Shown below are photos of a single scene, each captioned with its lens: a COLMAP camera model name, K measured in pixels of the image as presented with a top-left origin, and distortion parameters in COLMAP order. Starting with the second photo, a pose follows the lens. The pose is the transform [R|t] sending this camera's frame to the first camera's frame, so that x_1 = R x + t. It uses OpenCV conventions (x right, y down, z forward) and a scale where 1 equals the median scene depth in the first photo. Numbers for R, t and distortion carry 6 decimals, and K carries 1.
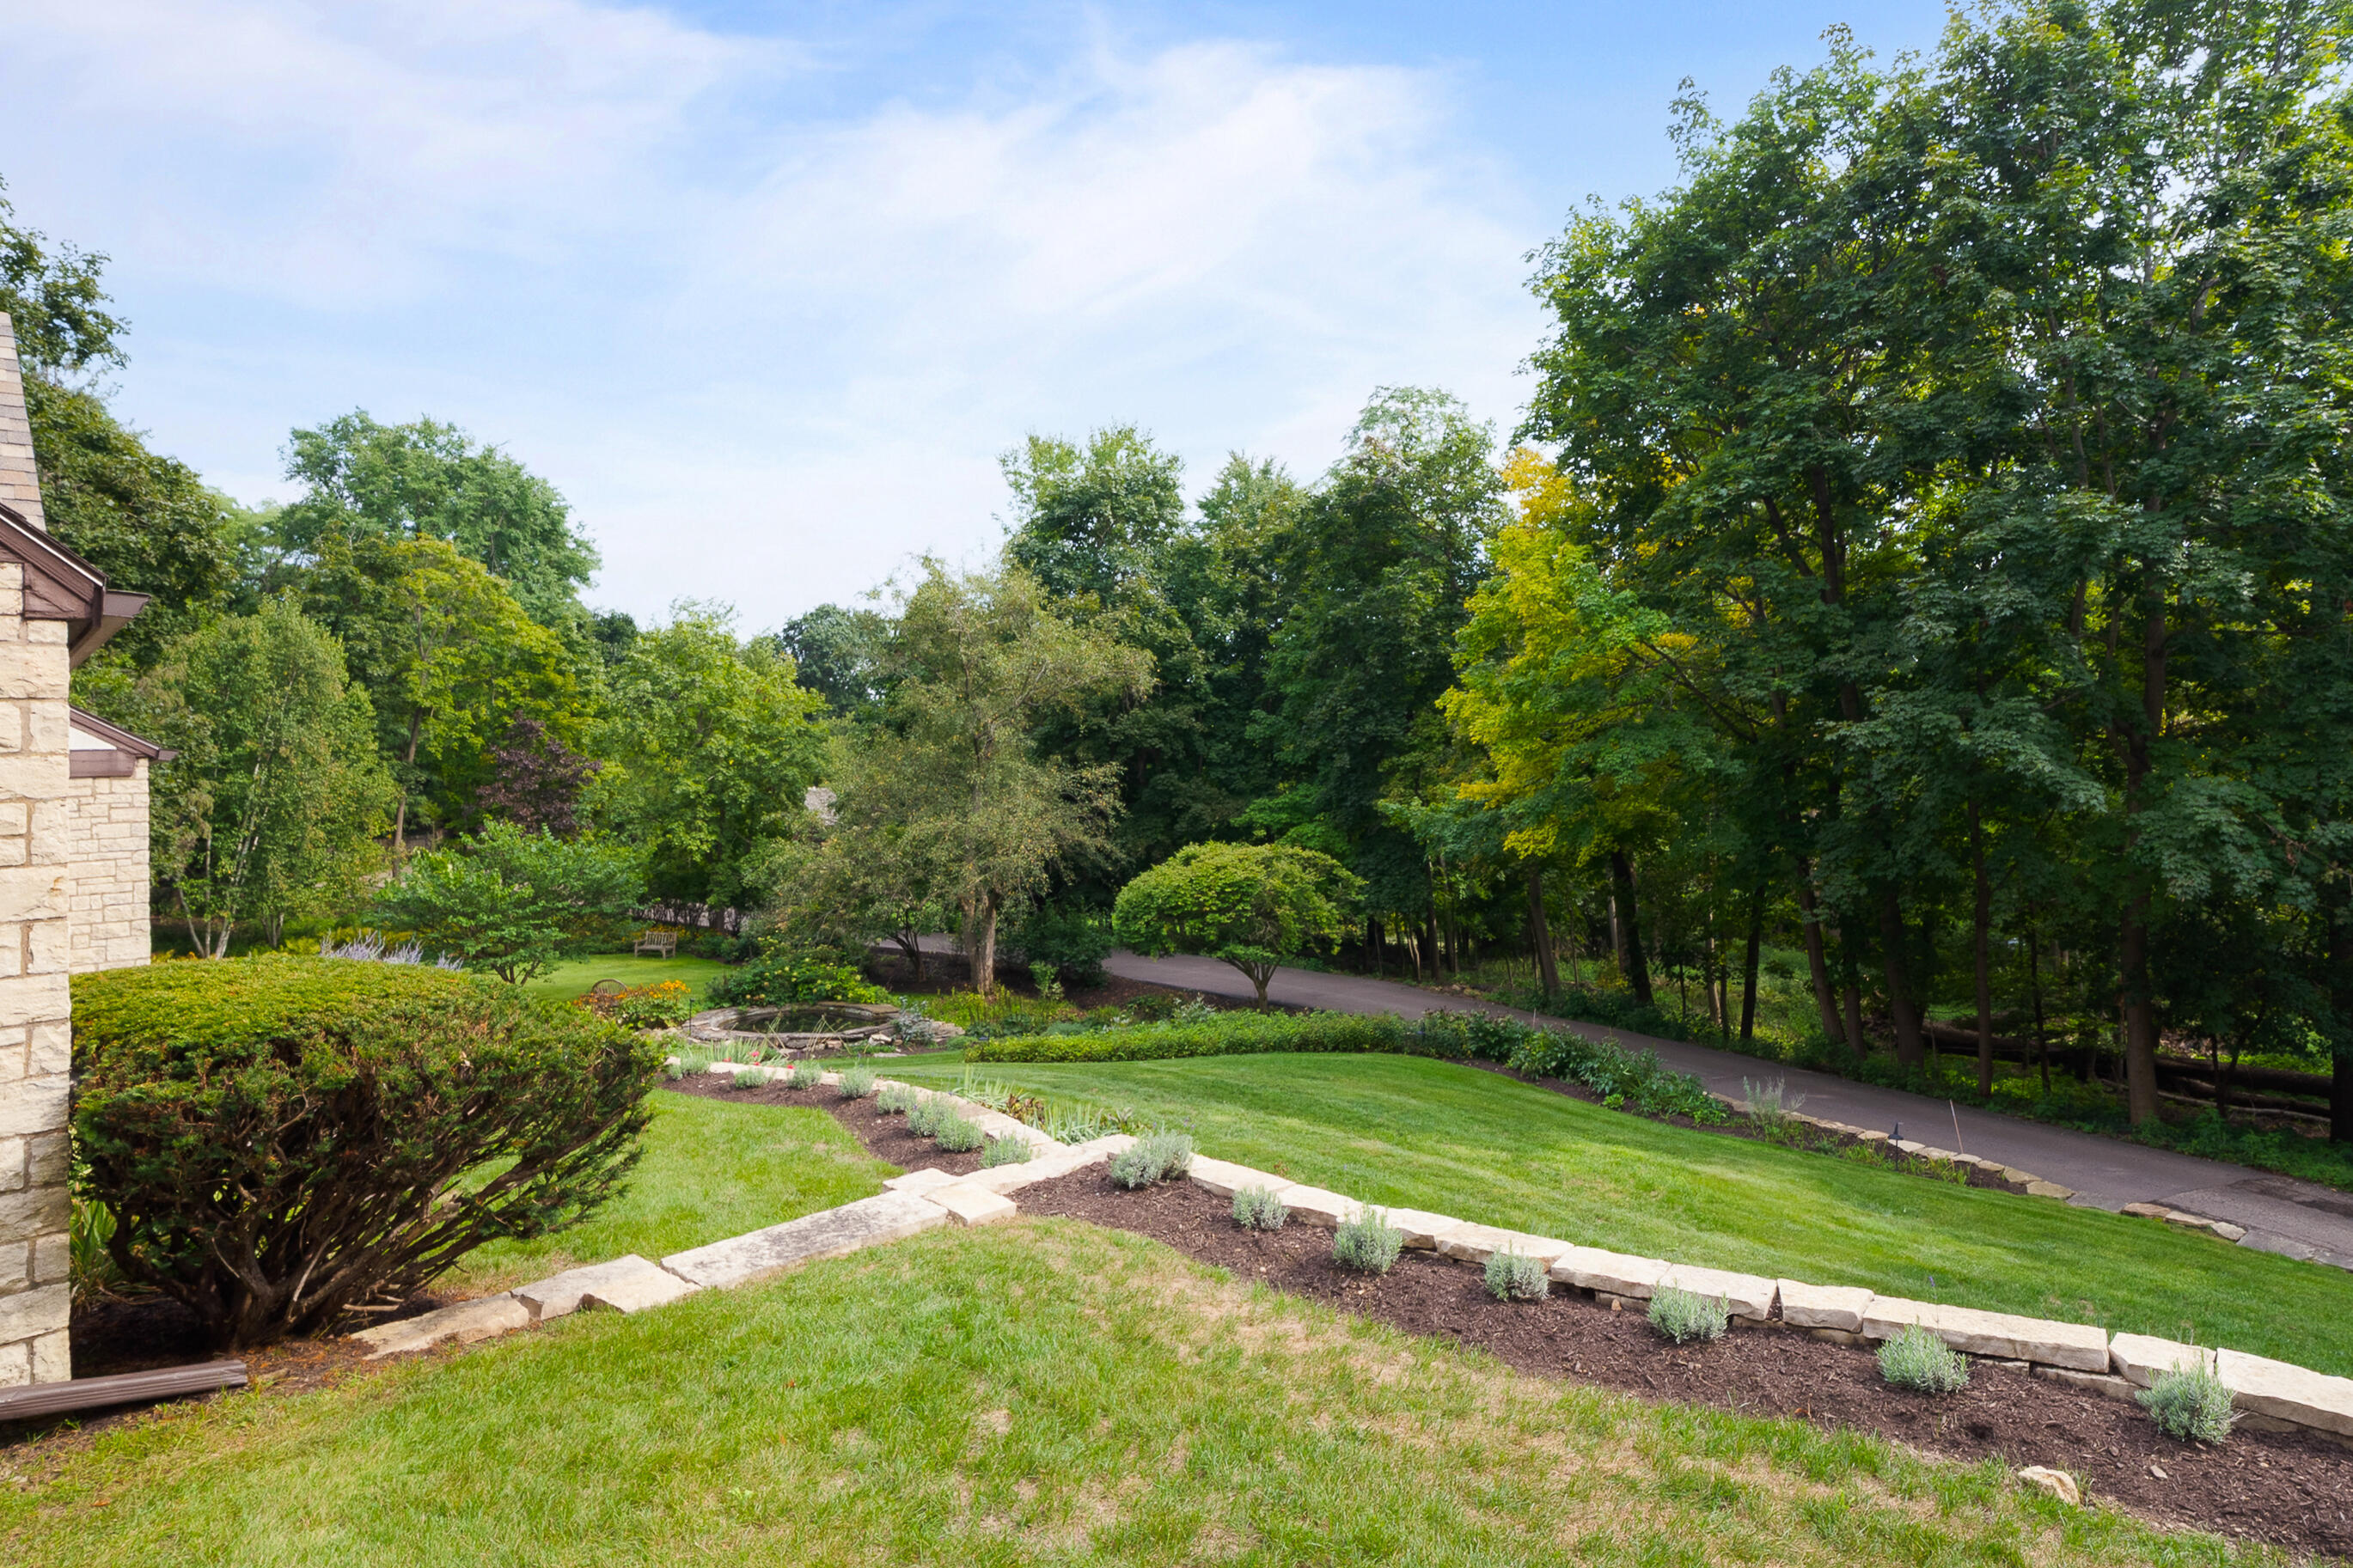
lens RADIAL K [[1391.6, 0, 1182.8], [0, 1391.6, 685.3], [0, 0, 1]] dist [-0.004289, -0.000498]
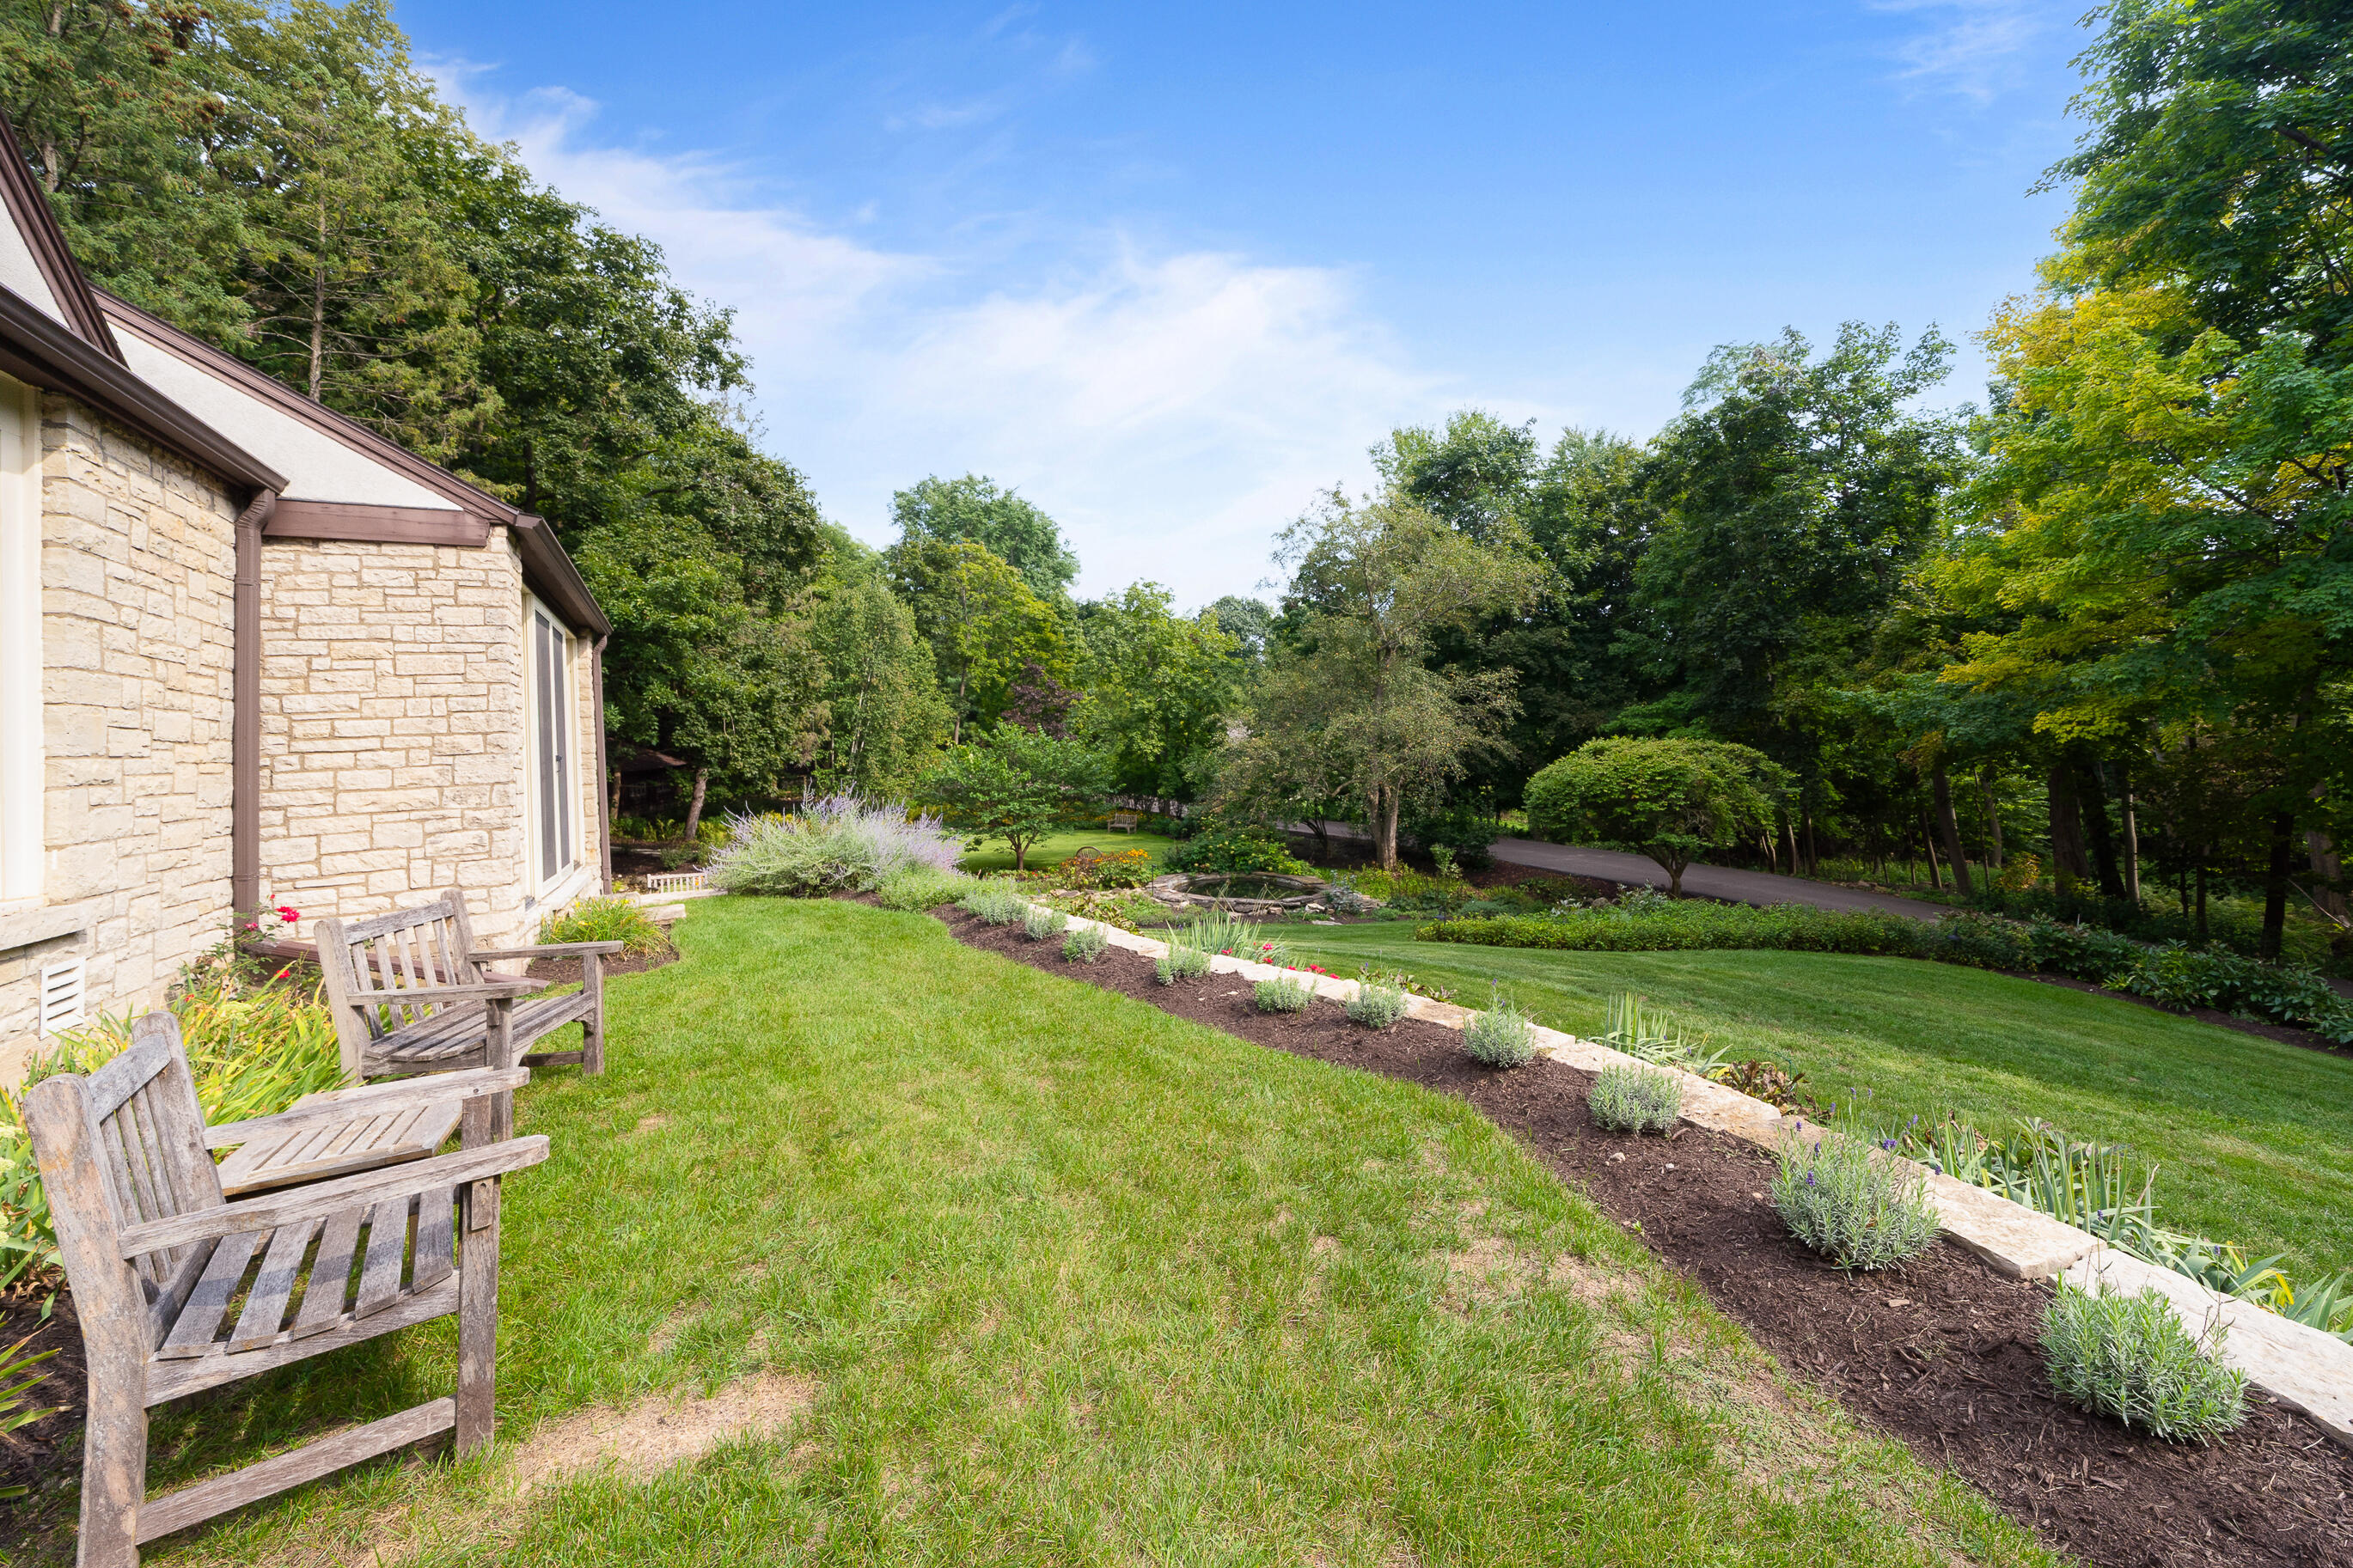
lens RADIAL K [[883.7, 0, 1182.8], [0, 883.7, 698.8], [0, 0, 1]] dist [-0.001971, -0.000140]
pose [[0.958634, -0.012564, -0.284364, -0.088402], [0.020503, 0.999478, 0.024956, 0.051583], [0.283903, -0.029754, 0.958391, 0.226820]]
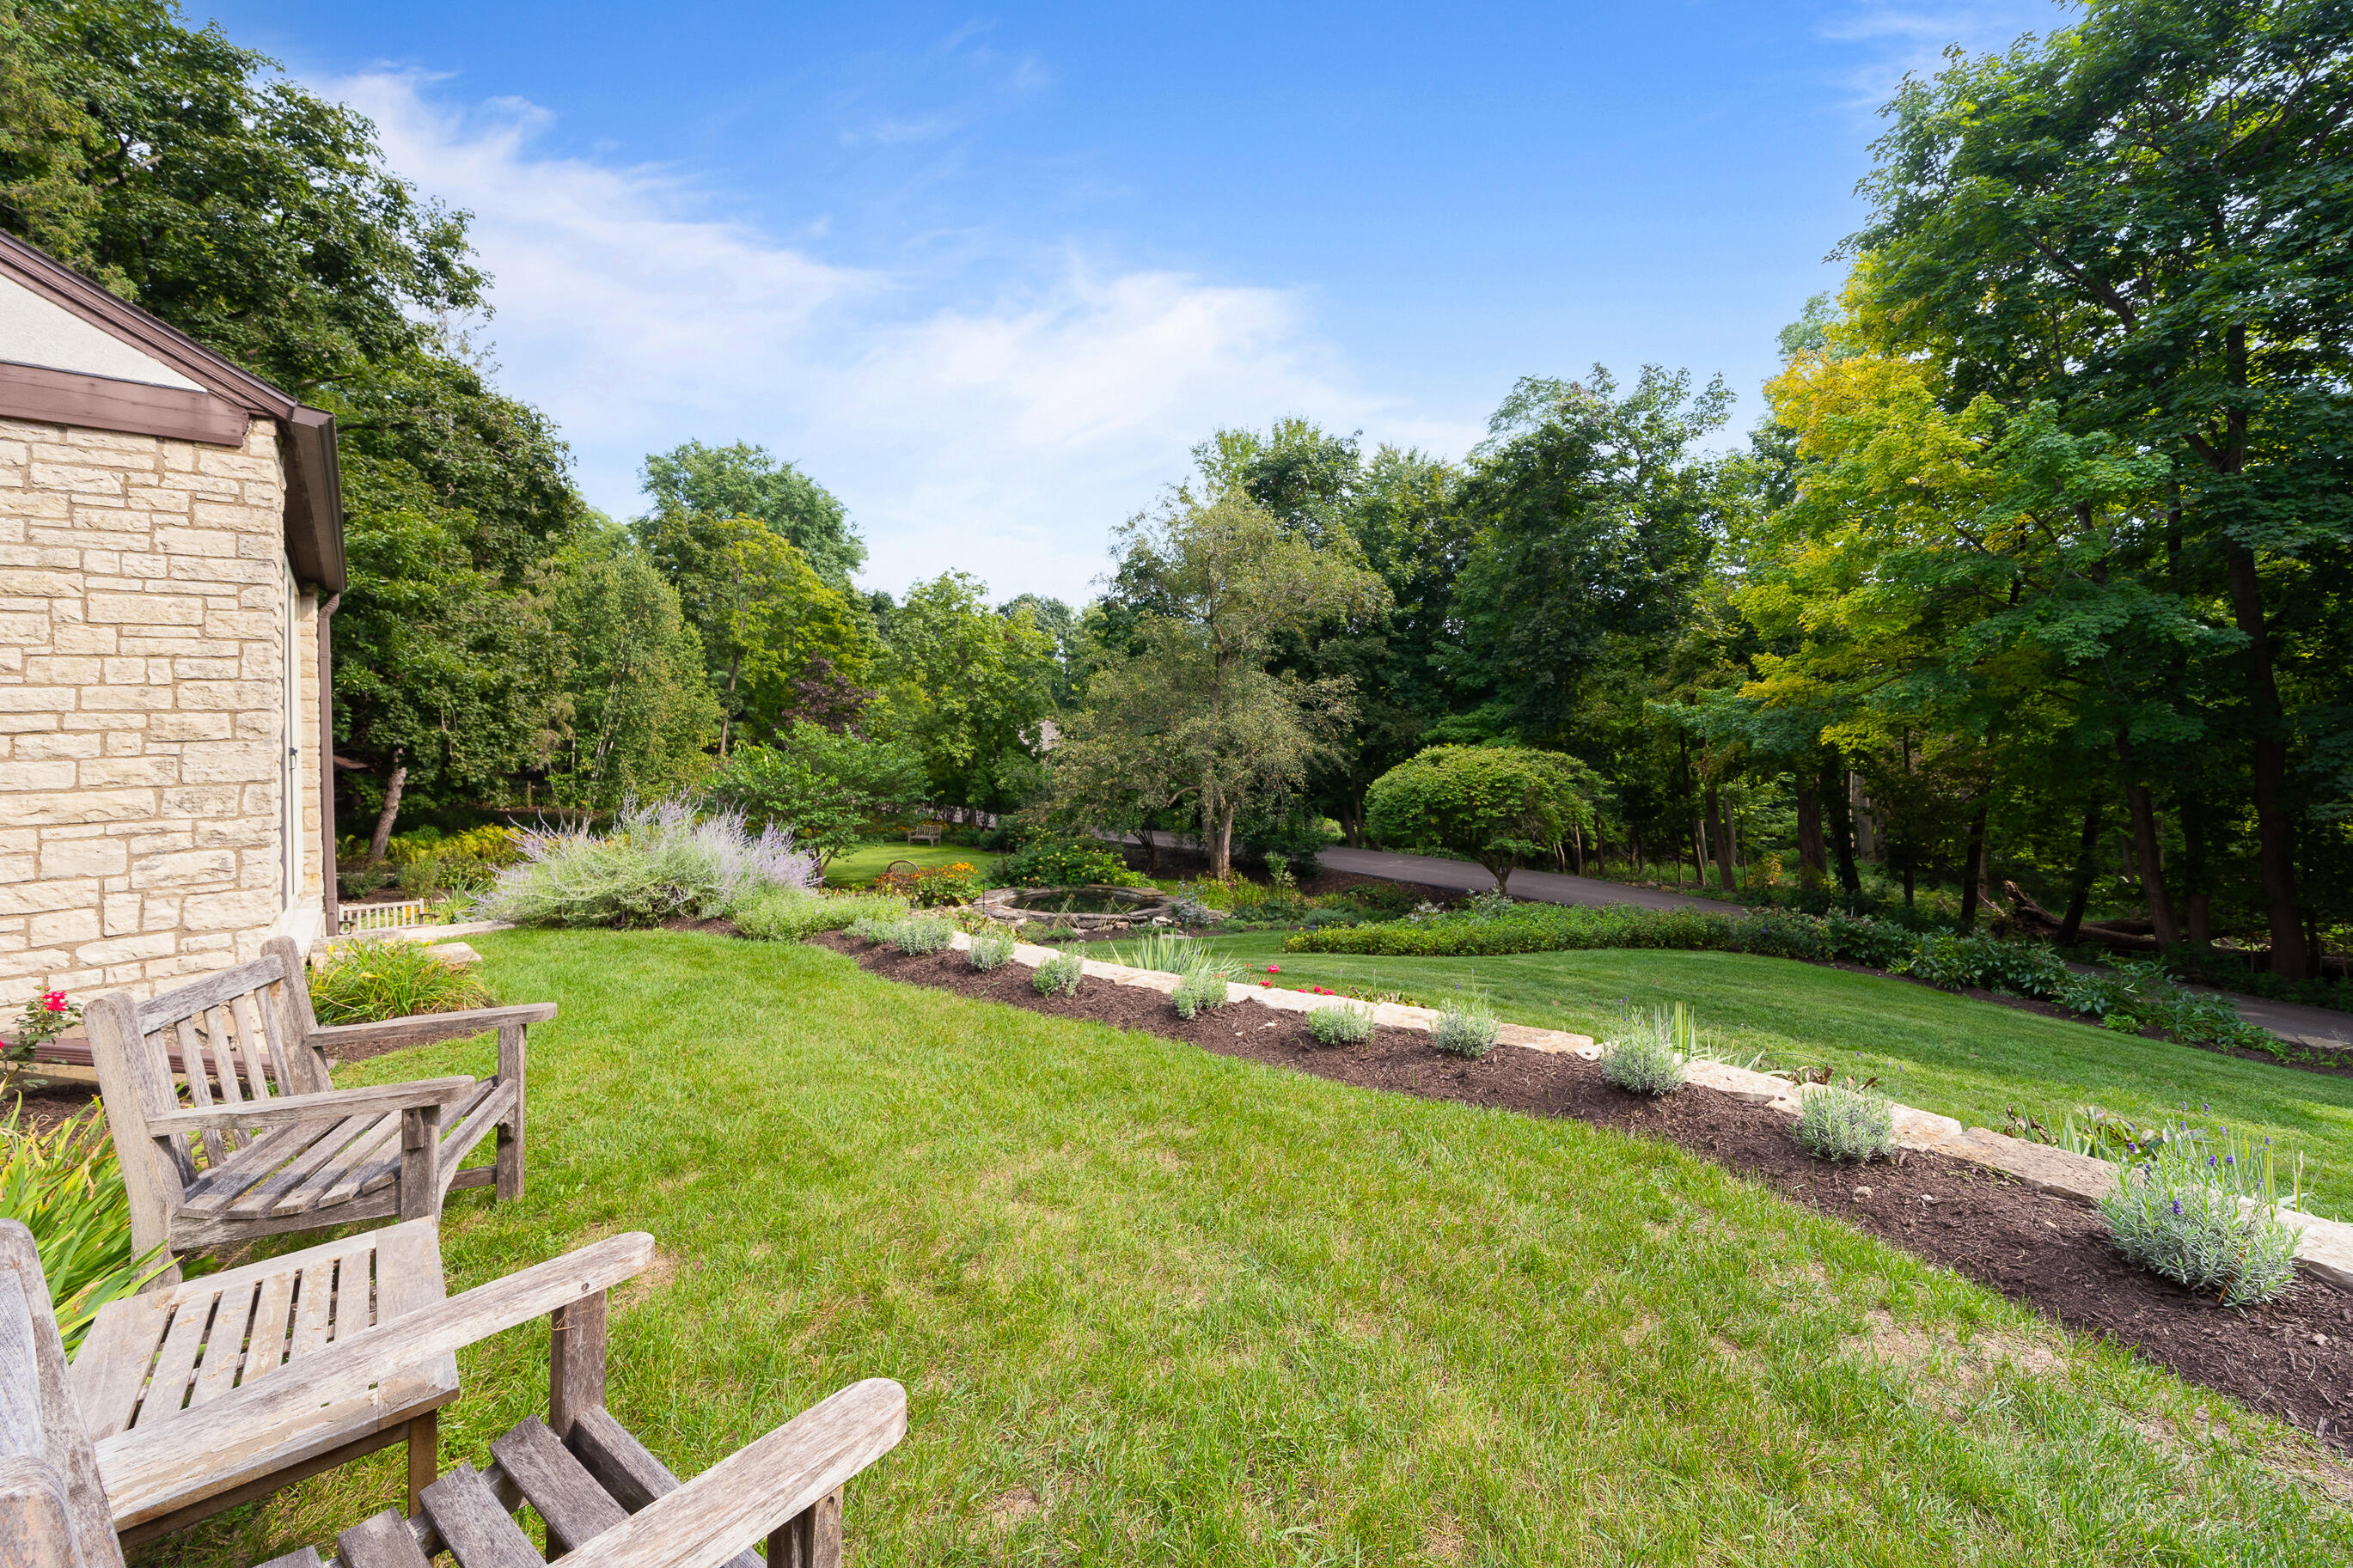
lens RADIAL K [[914.6, 0, 1159.4], [0, 914.6, 696.3], [0, 0, 1]] dist [-0.001301, 0.000154]
pose [[0.997599, 0.007744, -0.068820, -0.132499], [-0.006559, 0.999827, 0.017421, 0.054759], [0.068943, -0.016928, 0.997477, 0.236697]]
